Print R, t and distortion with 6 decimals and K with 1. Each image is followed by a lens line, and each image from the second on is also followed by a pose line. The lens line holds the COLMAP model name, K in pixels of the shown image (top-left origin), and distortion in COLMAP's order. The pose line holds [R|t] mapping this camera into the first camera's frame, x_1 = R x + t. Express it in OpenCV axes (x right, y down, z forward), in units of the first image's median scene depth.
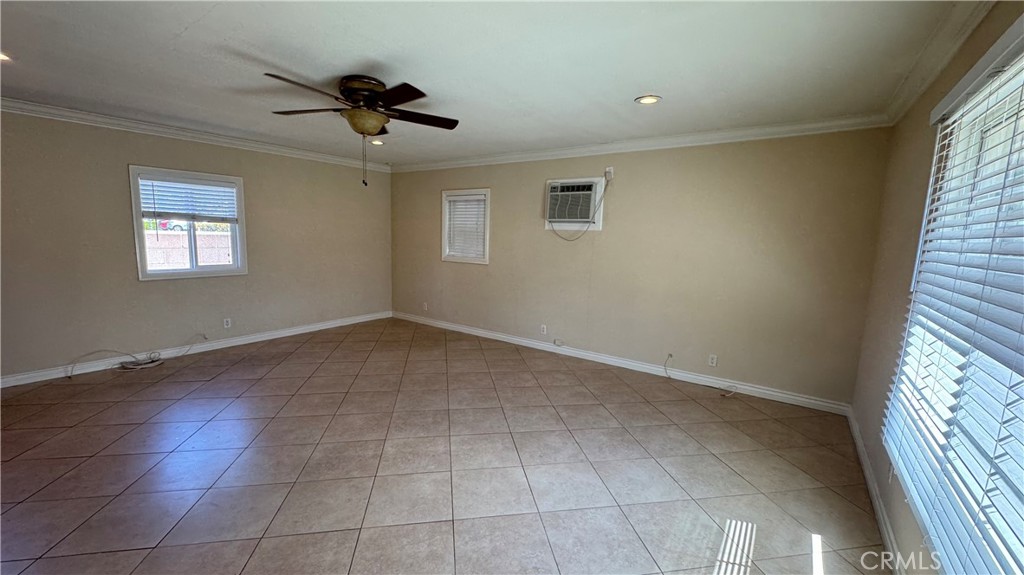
lens RADIAL K [[408.7, 0, 512.0], [0, 408.7, 287.5], [0, 0, 1]] dist [-0.003175, -0.000169]
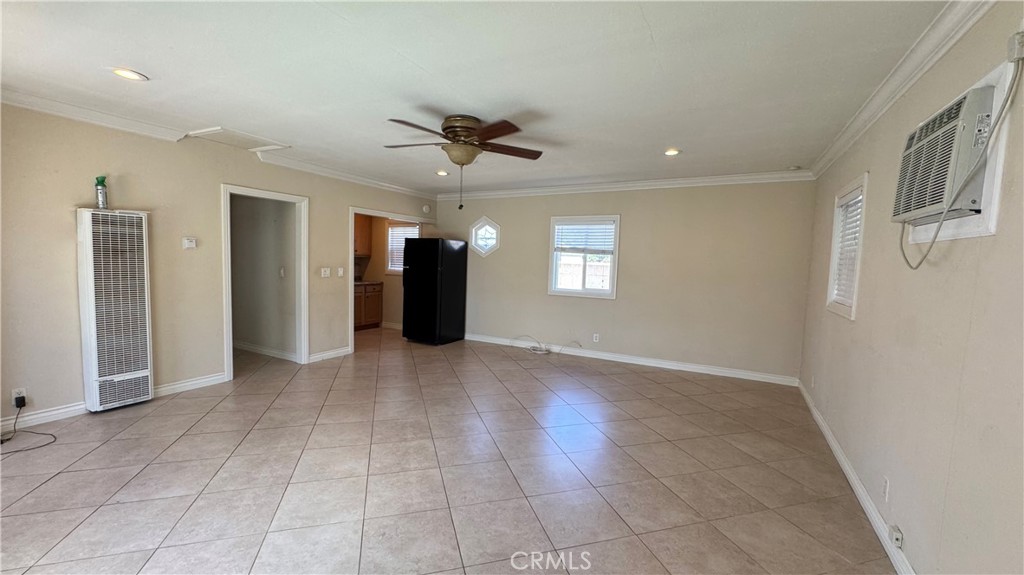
lens RADIAL K [[408.7, 0, 512.0], [0, 408.7, 287.5], [0, 0, 1]] dist [-0.003175, -0.000169]
pose [[0.124981, 0.044693, -0.991152, 0.477355], [-0.159289, 0.986930, 0.024417, -0.051451], [0.979289, 0.154828, 0.130466, 0.619160]]
